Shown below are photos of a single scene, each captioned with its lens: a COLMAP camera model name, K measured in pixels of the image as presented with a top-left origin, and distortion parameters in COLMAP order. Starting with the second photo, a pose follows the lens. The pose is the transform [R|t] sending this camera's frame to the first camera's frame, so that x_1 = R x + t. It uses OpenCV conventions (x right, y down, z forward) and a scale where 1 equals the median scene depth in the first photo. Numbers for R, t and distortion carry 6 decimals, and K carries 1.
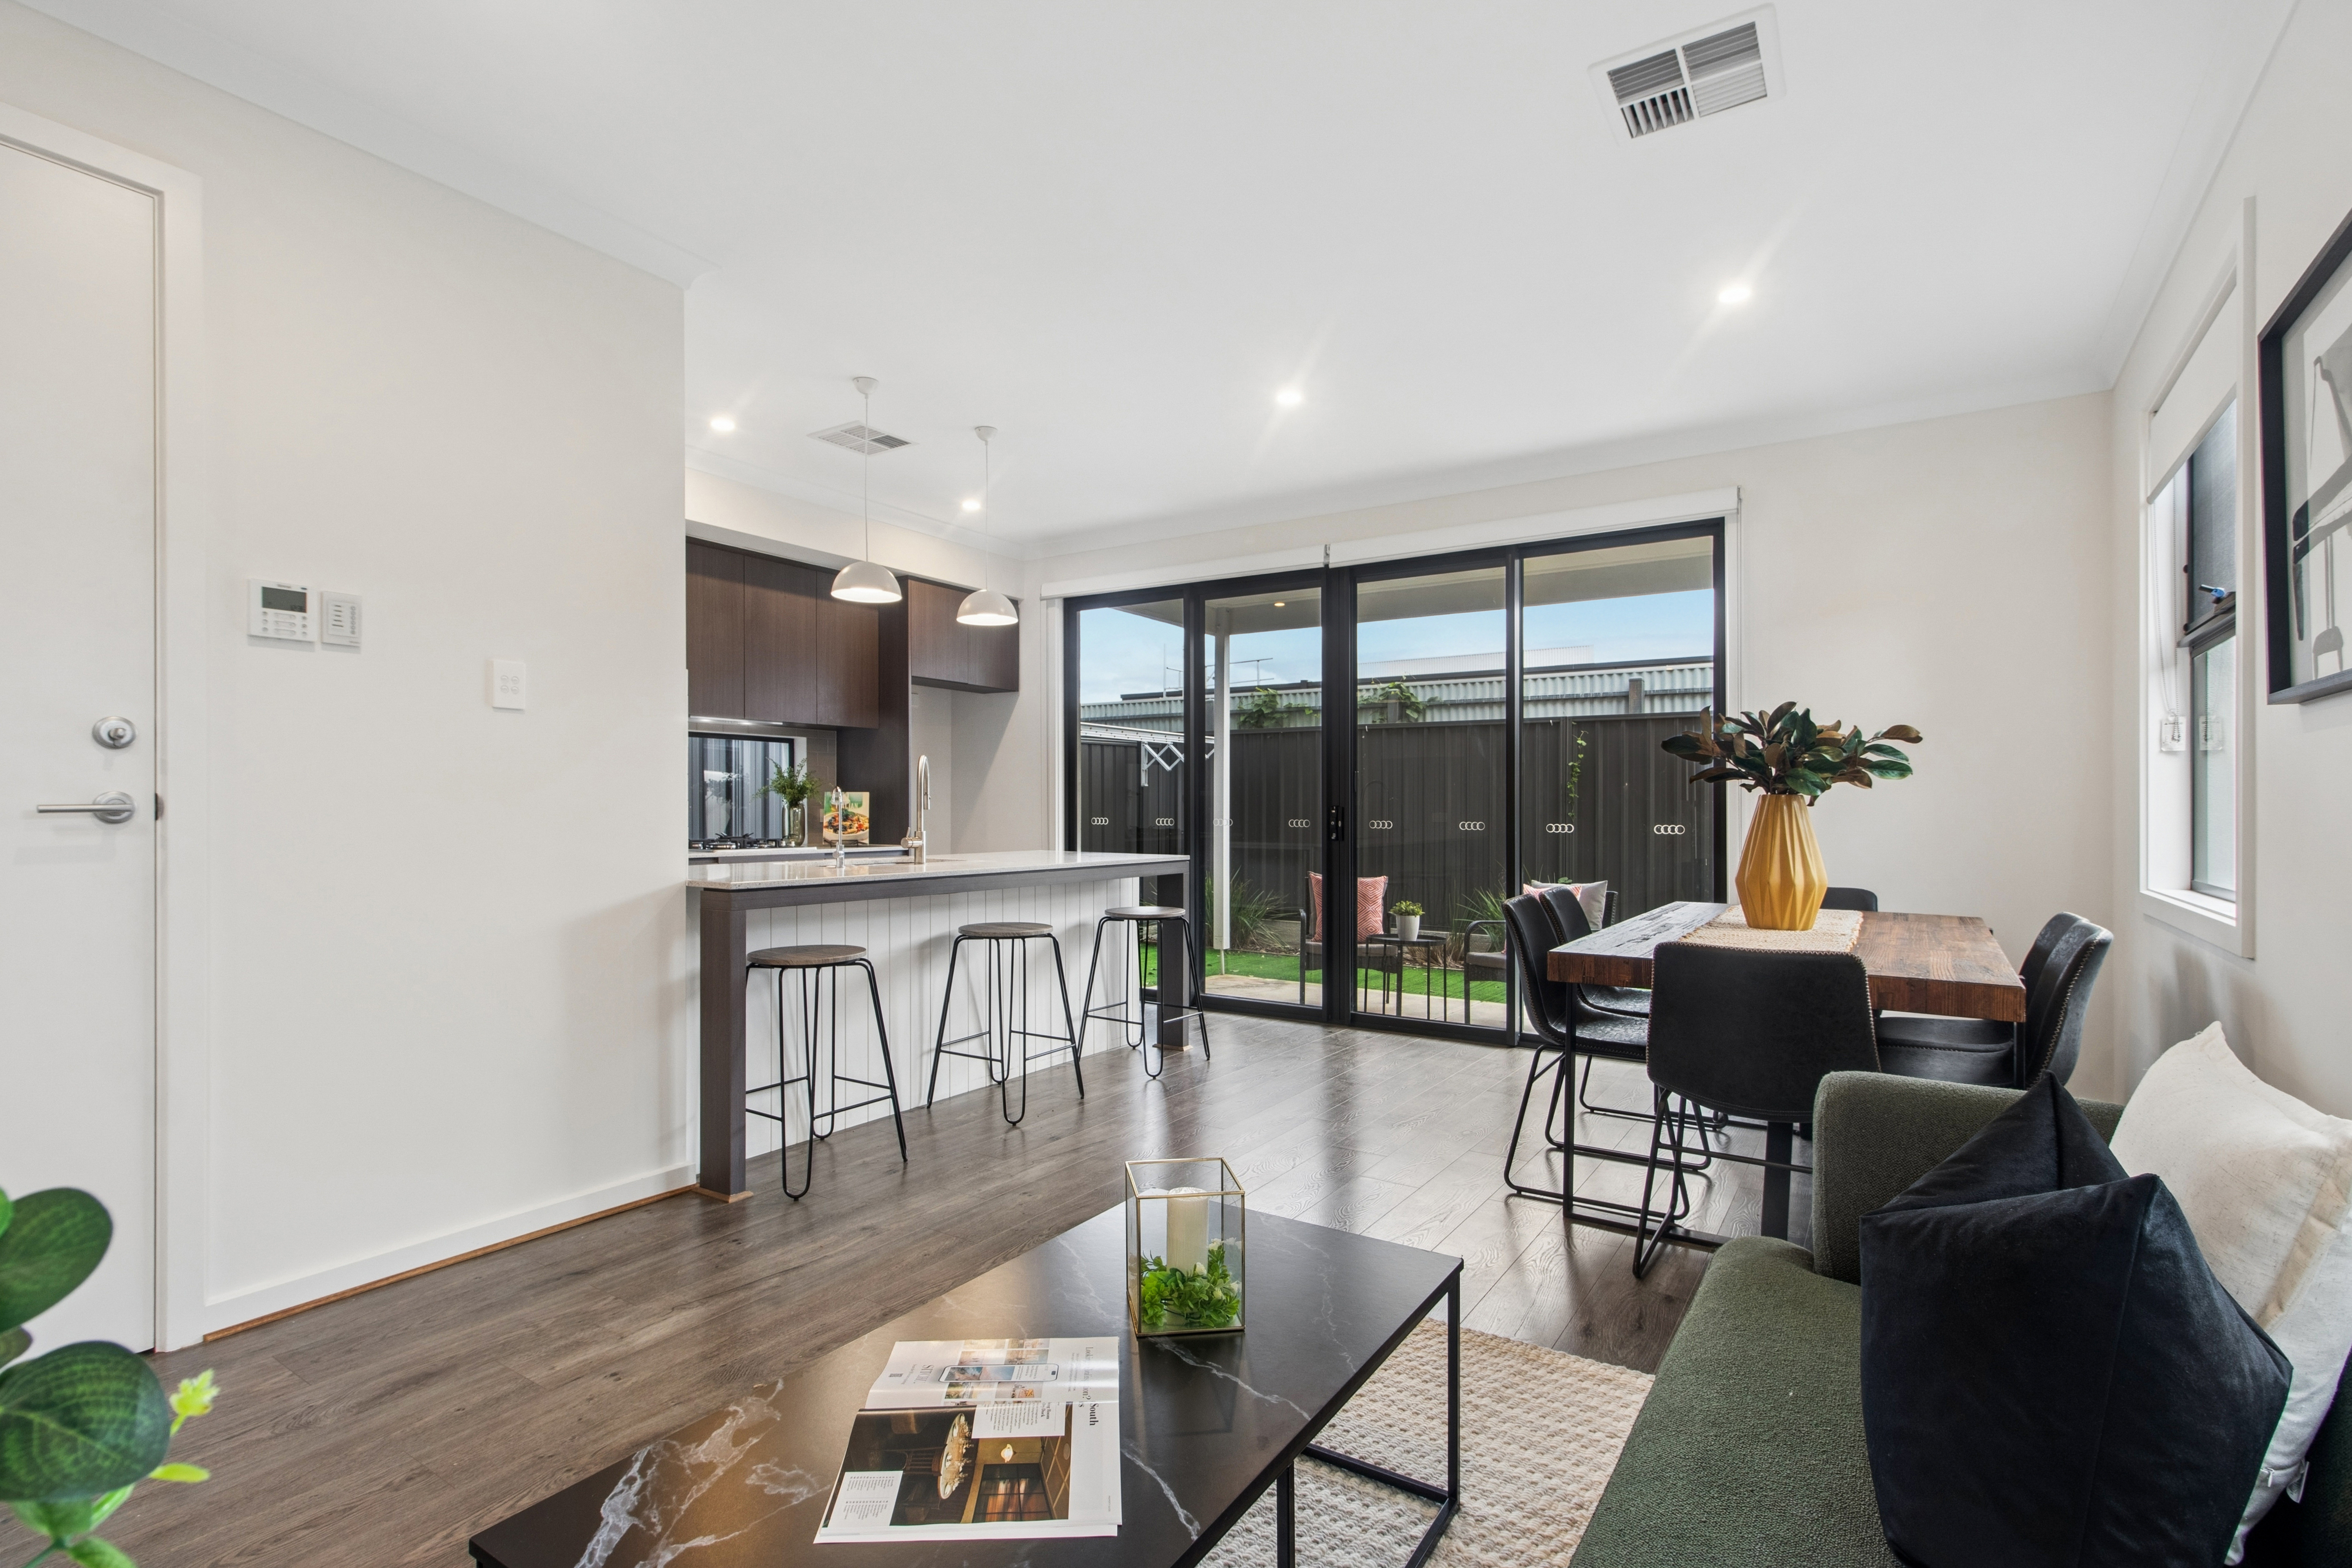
lens RADIAL K [[1118.6, 0, 1158.4], [0, 1118.6, 823.0], [0, 0, 1]] dist [-0.001784, -0.011171]
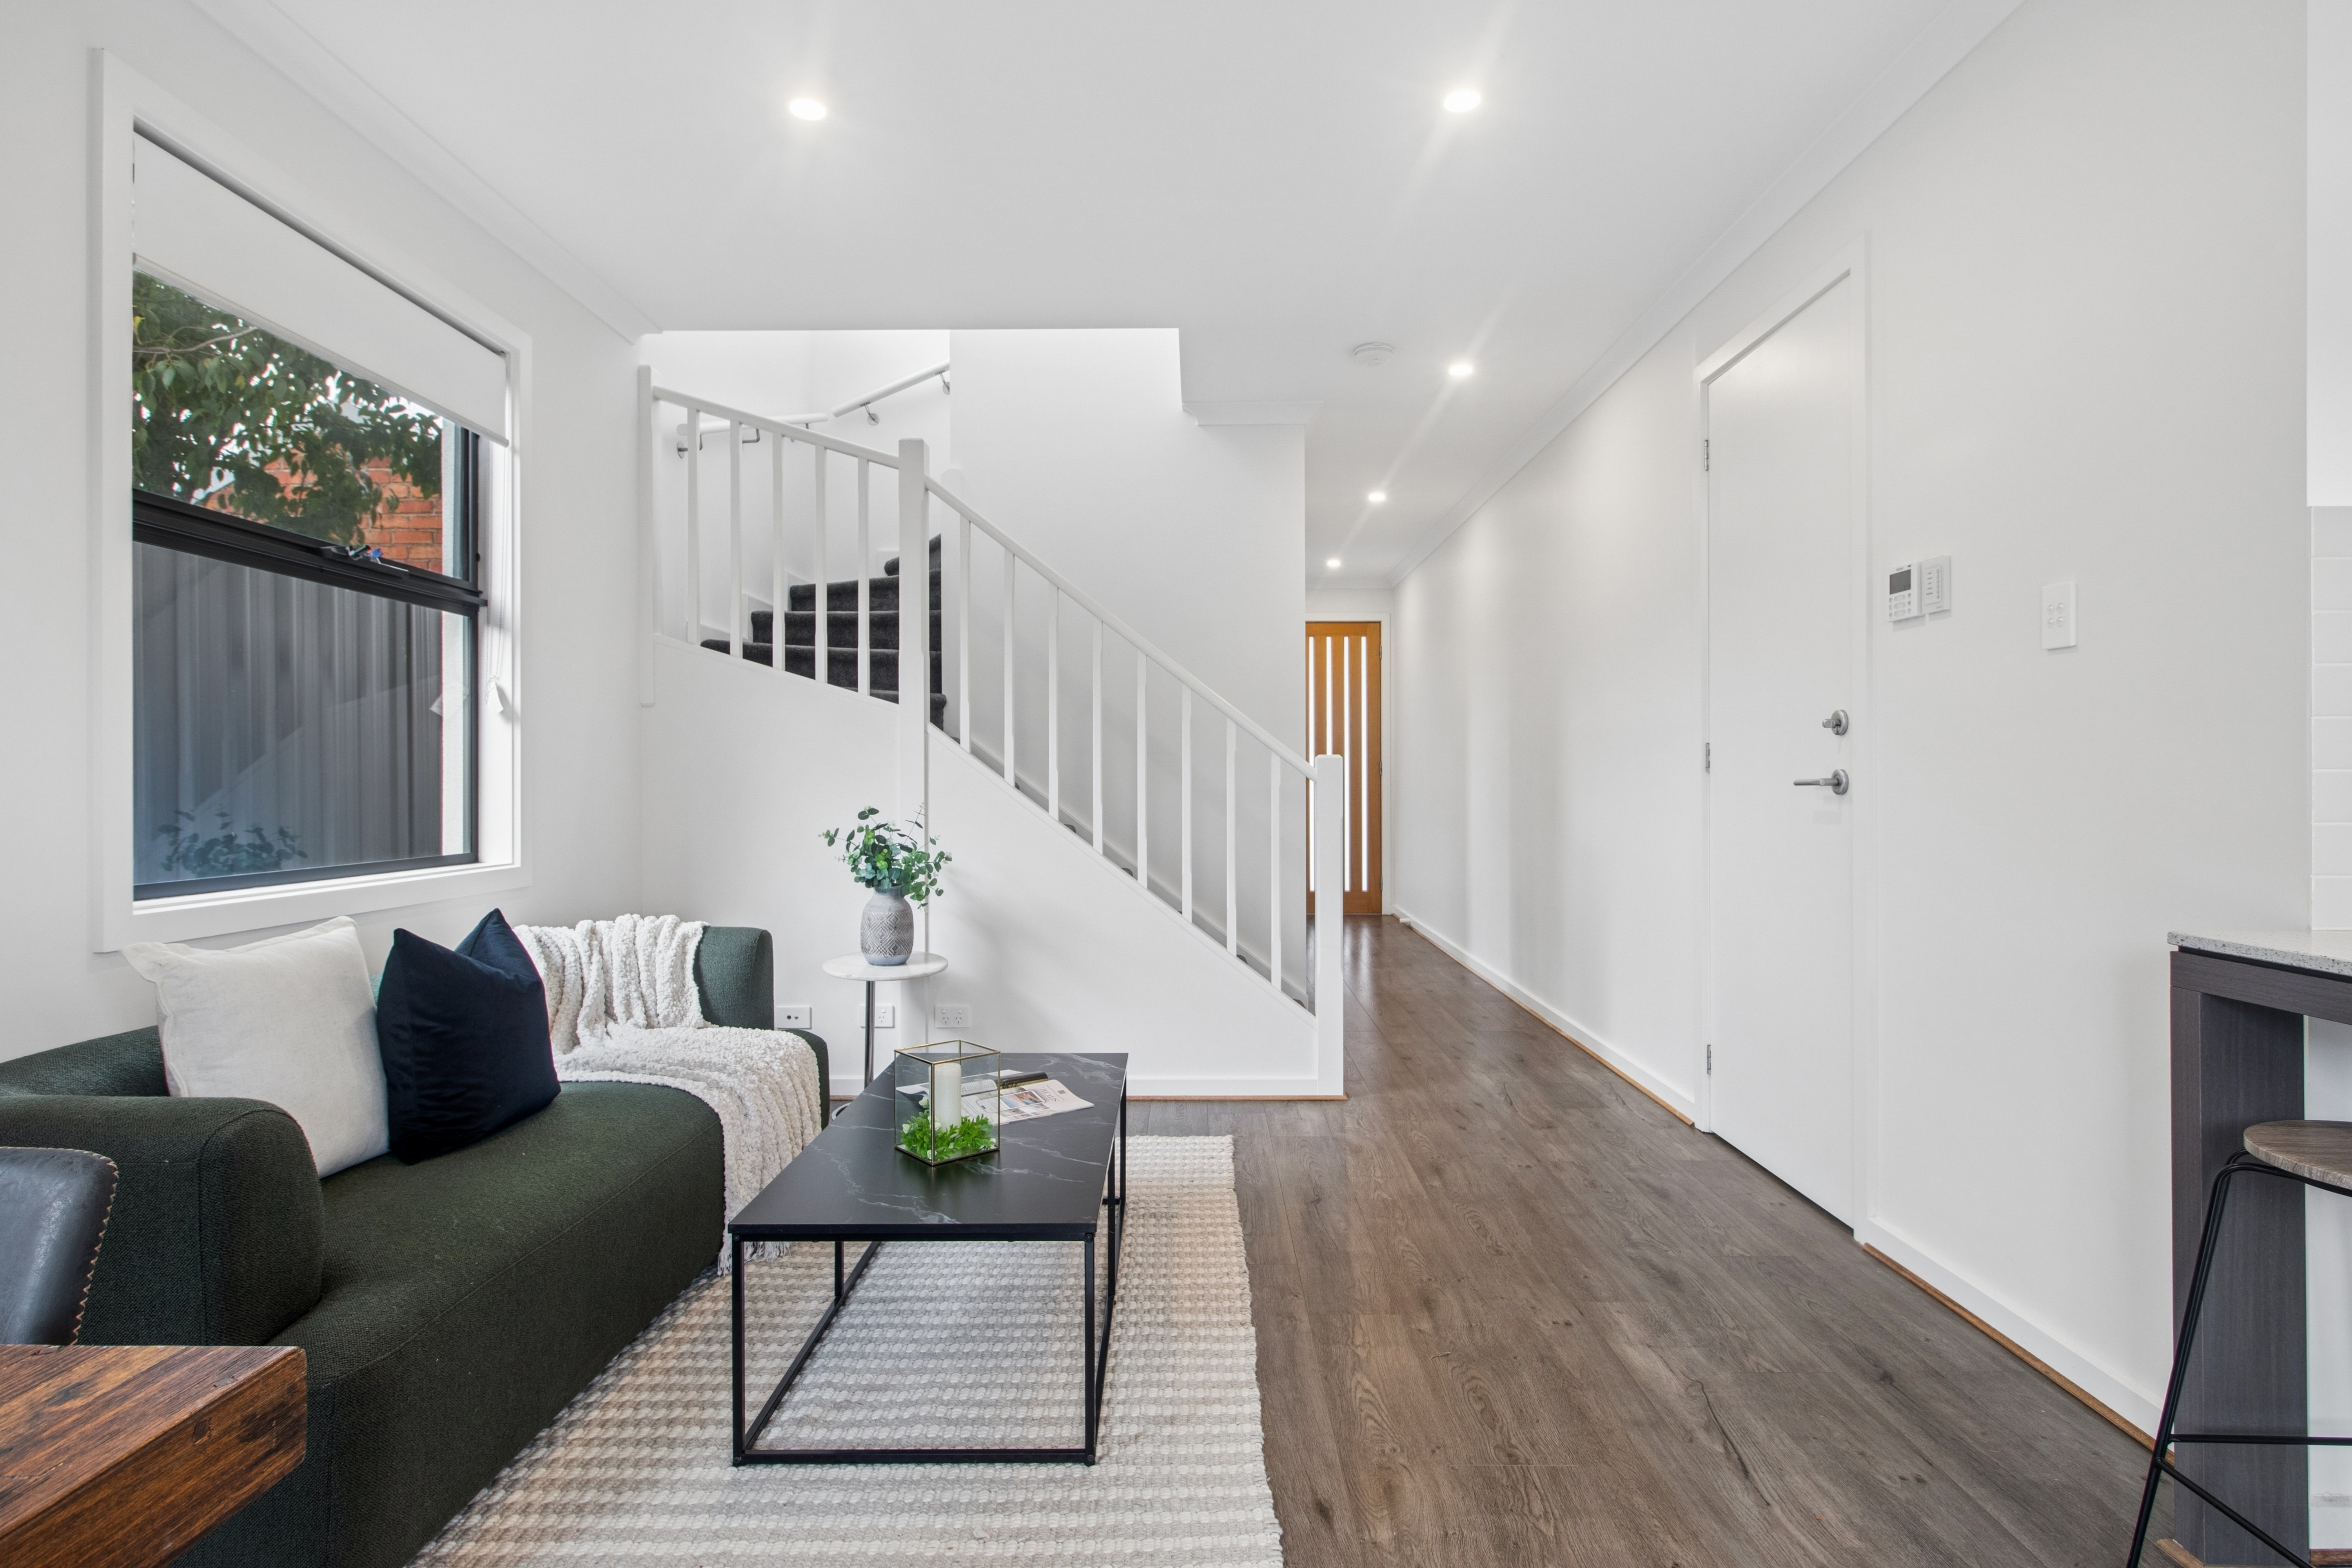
lens RADIAL K [[1199.6, 0, 1202.2], [0, 1199.6, 762.9], [0, 0, 1]] dist [-0.000204, -0.001384]
pose [[-0.825975, -0.008158, -0.563648, 0.387274], [-0.009017, 0.999959, -0.001259, -0.023494], [0.563635, 0.004042, -0.826014, 1.554766]]
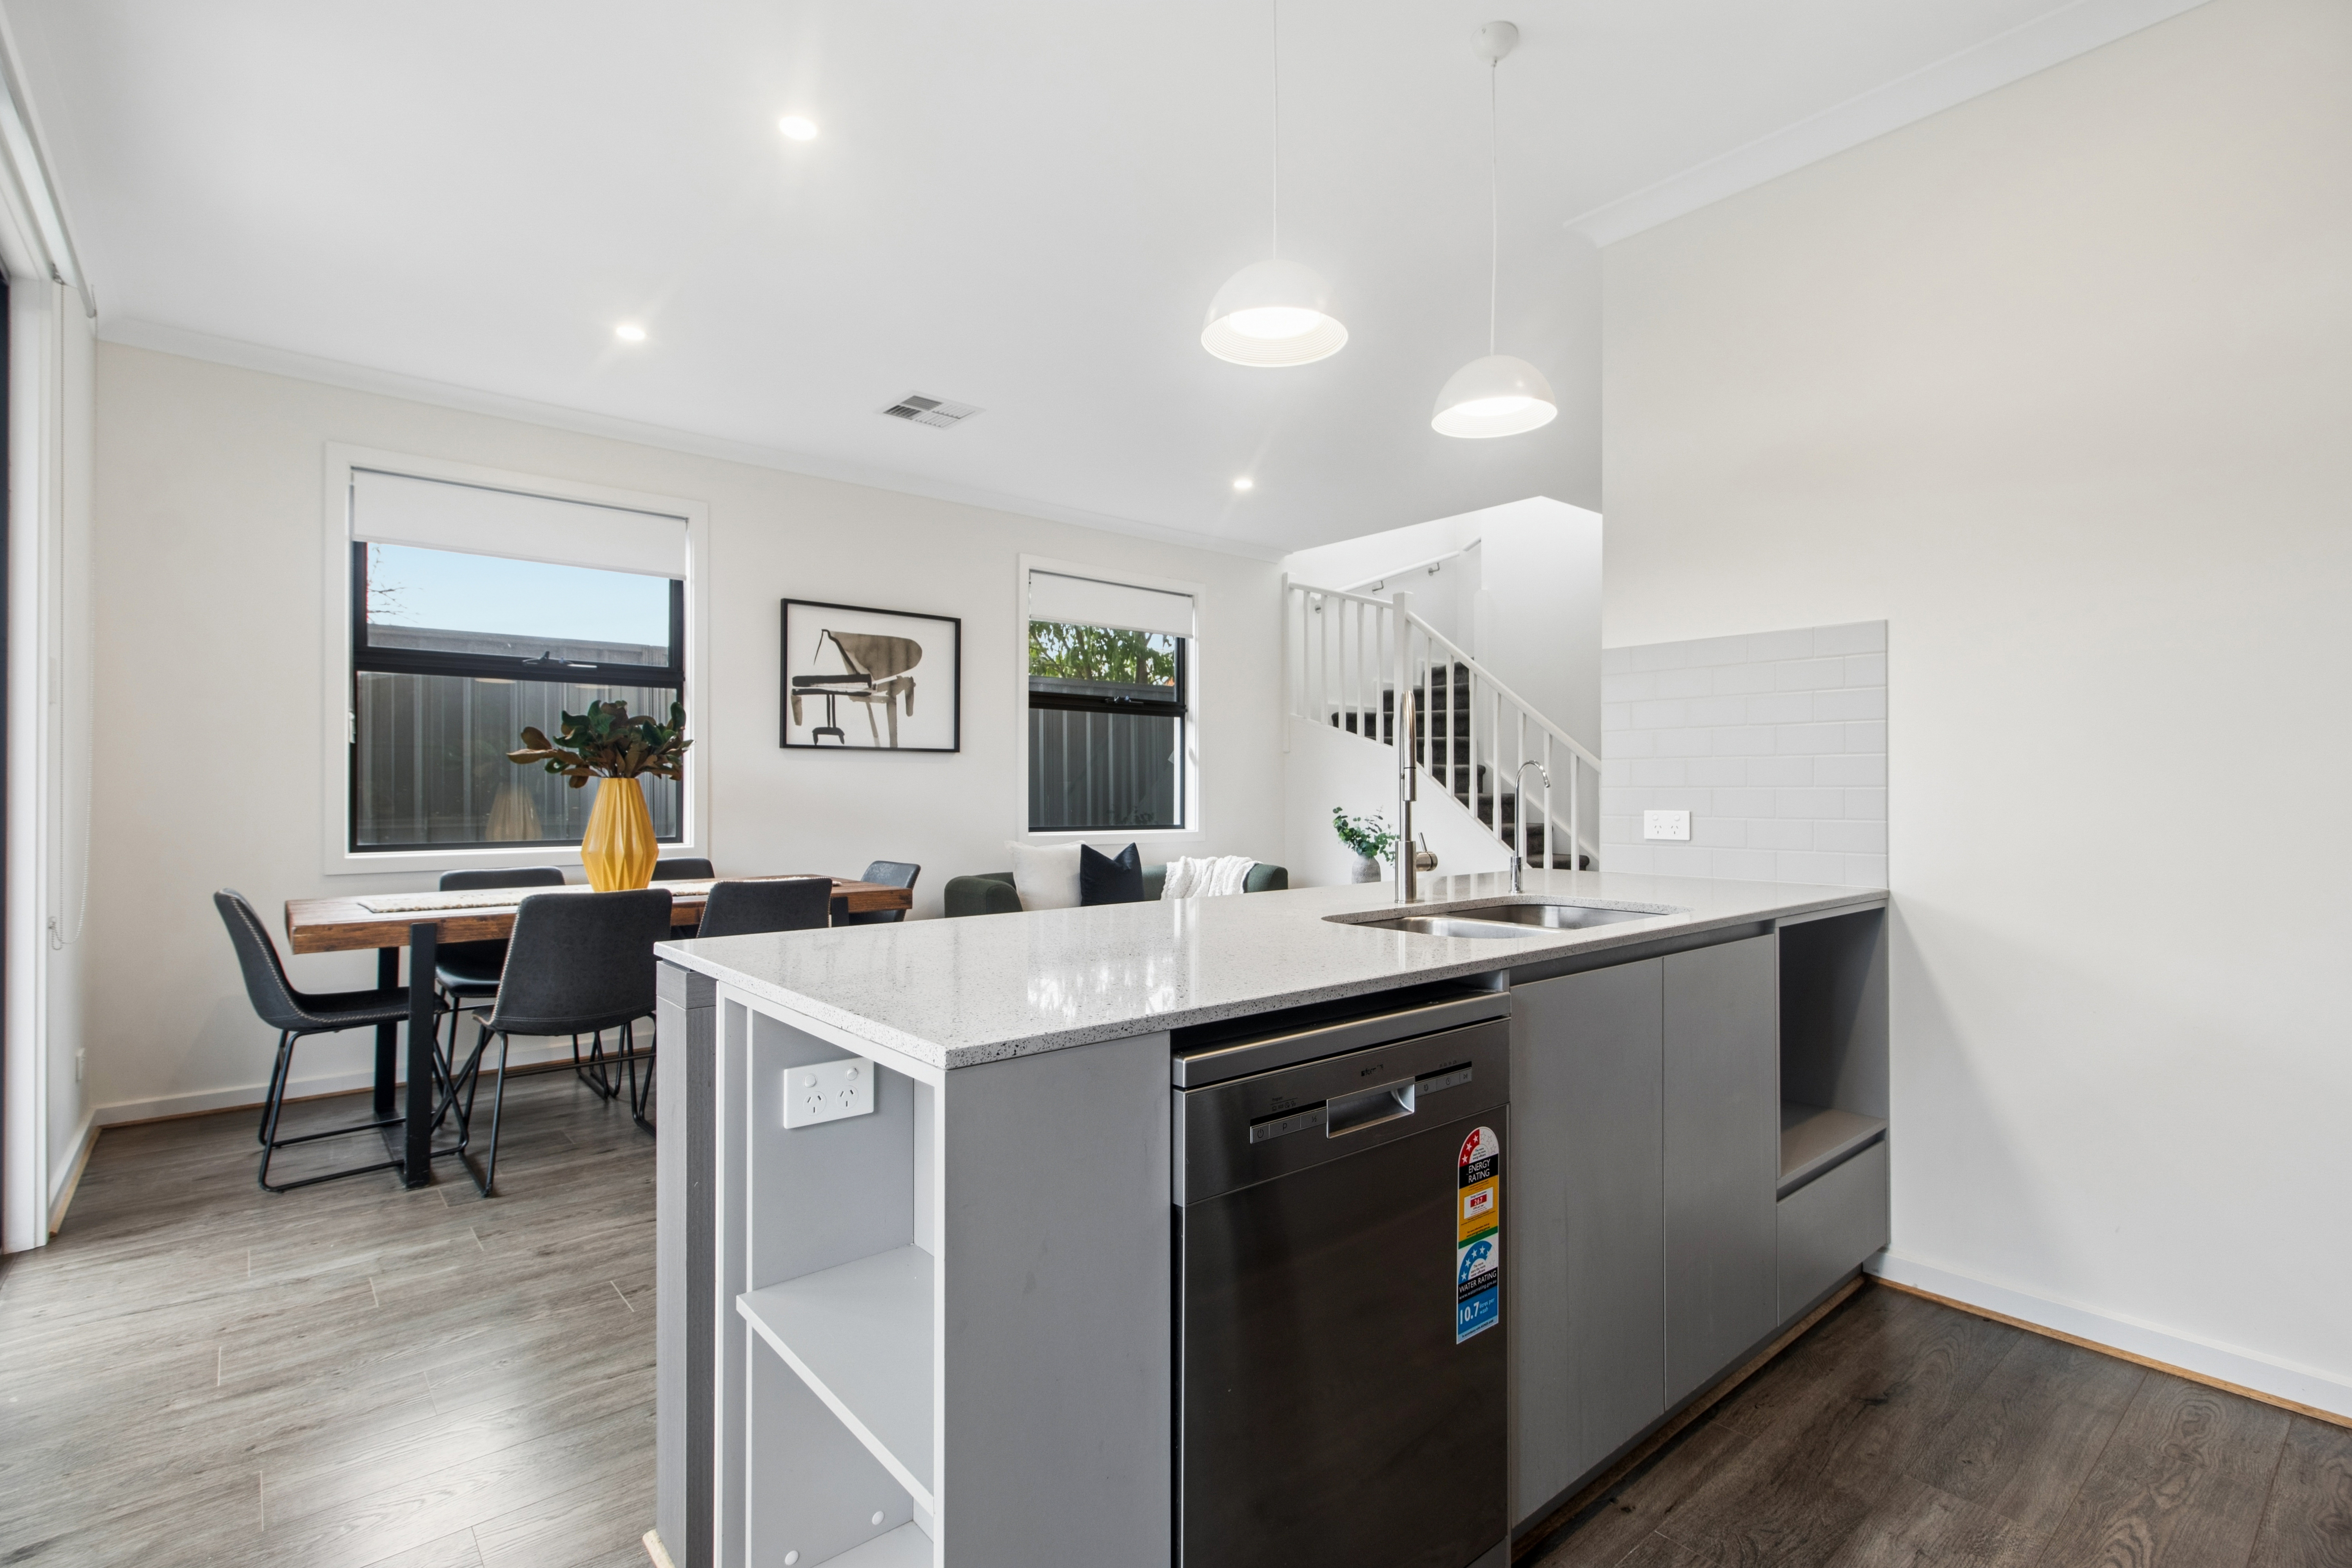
lens RADIAL K [[1118.6, 0, 1159.6], [0, 1118.6, 768.1], [0, 0, 1]] dist [-0.001784, -0.011171]
pose [[-0.959811, 0.002479, 0.280636, -0.433842], [0.000922, 0.999983, -0.005680, -0.040627], [-0.280646, -0.005193, -0.959797, 2.684242]]
